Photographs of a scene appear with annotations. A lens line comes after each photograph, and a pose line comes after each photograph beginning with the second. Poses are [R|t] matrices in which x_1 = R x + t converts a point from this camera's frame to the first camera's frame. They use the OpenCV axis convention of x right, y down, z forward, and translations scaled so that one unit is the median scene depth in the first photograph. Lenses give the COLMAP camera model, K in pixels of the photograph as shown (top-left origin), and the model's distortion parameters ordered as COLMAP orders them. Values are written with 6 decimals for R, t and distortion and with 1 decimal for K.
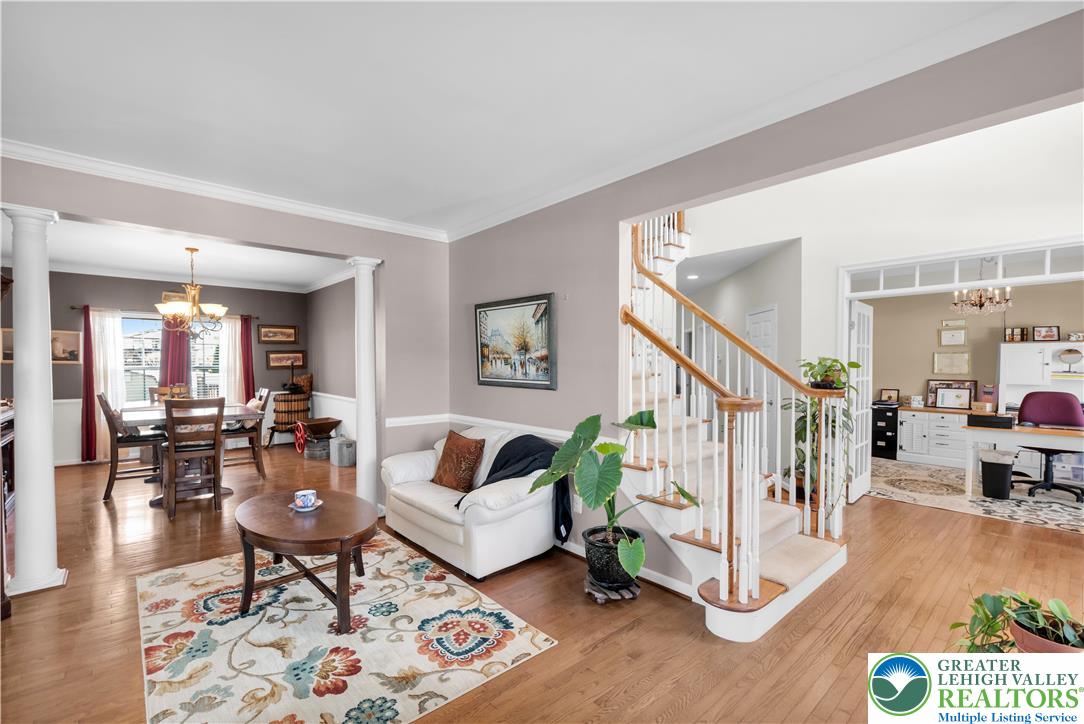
lens RADIAL K [[479.6, 0, 544.2], [0, 479.6, 372.4], [0, 0, 1]] dist [0.003907, -0.000450]
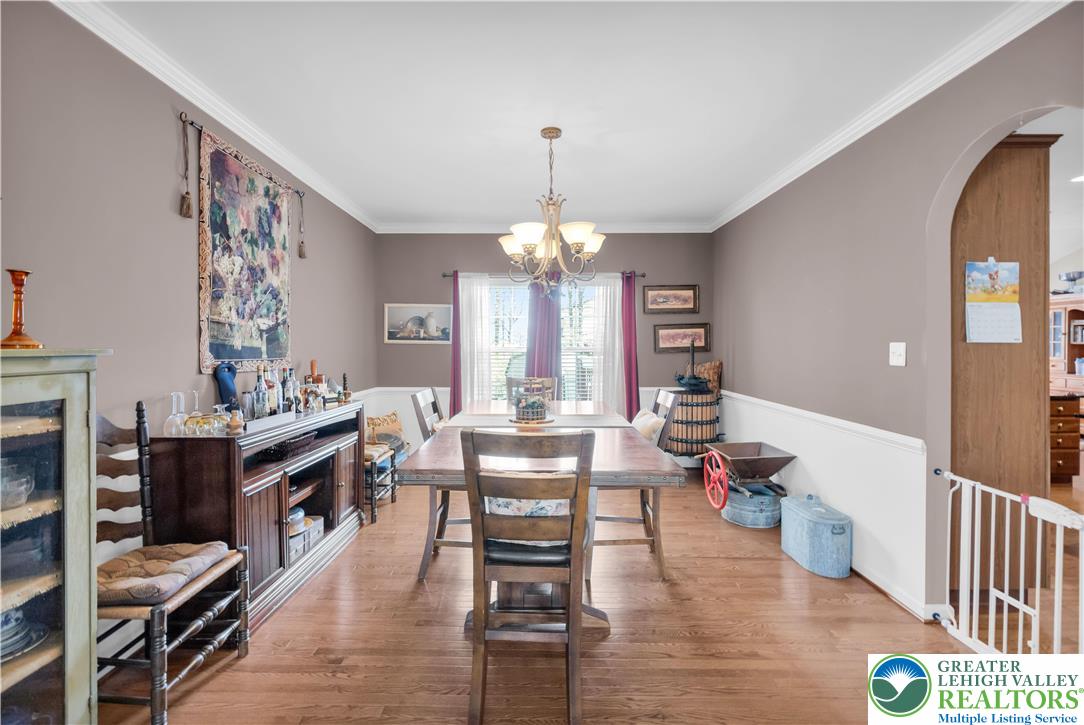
lens RADIAL K [[479.6, 0, 537.9], [0, 479.6, 354.4], [0, 0, 1]] dist [0.003907, -0.000450]
pose [[0.748706, 0.009589, -0.662833, -0.271751], [-0.011461, 0.999933, 0.001519, -0.003463], [0.662803, 0.006459, 0.748766, 0.417111]]
